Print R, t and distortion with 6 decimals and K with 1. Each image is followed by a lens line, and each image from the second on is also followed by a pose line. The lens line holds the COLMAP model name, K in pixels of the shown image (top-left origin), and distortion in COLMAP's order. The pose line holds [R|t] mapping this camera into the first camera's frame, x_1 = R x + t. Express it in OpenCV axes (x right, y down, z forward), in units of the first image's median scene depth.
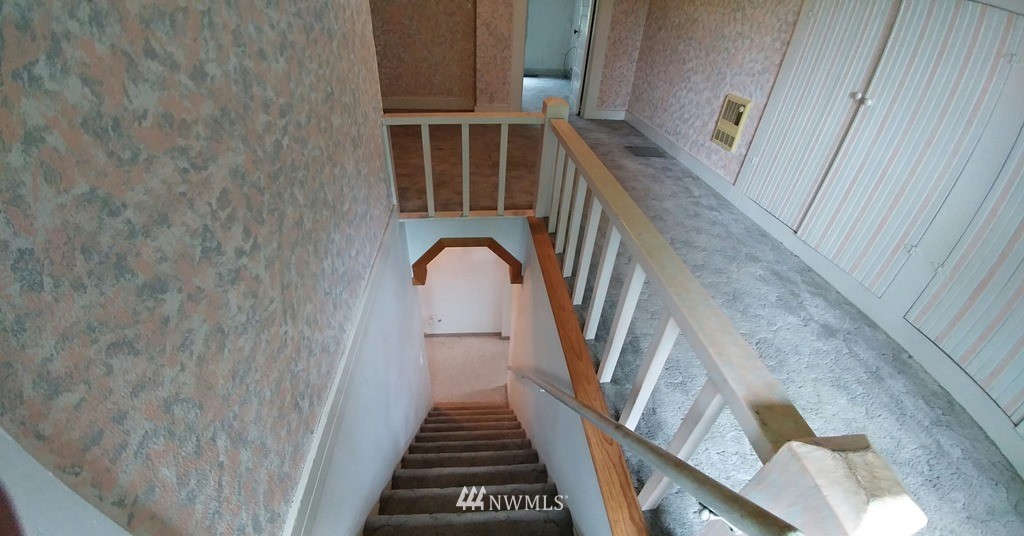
lens RADIAL K [[377.1, 0, 590.1], [0, 377.1, 266.8], [0, 0, 1]] dist [-0.050514, -0.000286]
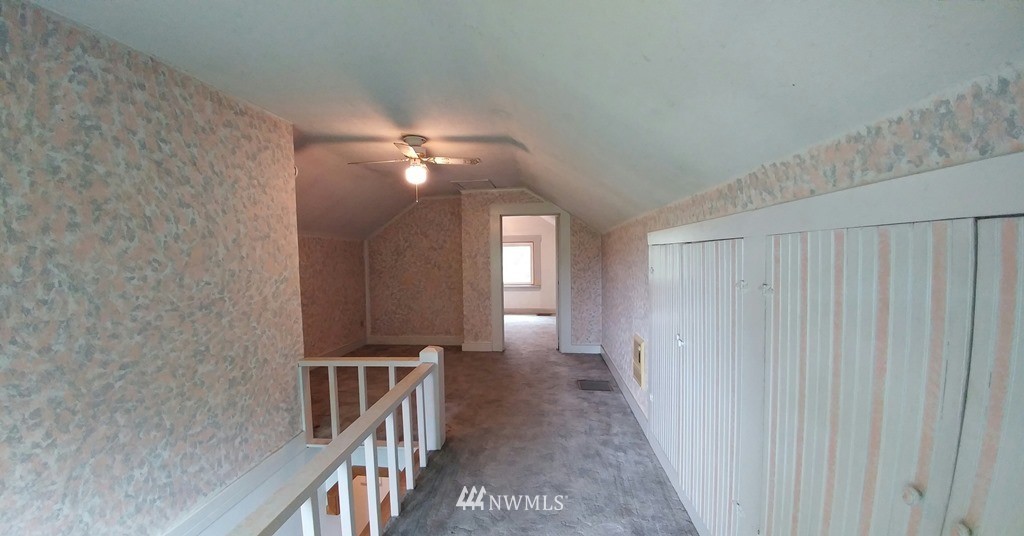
lens RADIAL K [[377.1, 0, 590.1], [0, 377.1, 266.8], [0, 0, 1]] dist [-0.050514, -0.000286]
pose [[0.981234, -0.052917, -0.185417, 0.469298], [-0.056906, 0.839300, -0.540682, -0.027599], [0.184231, 0.541087, 0.820539, -0.041762]]
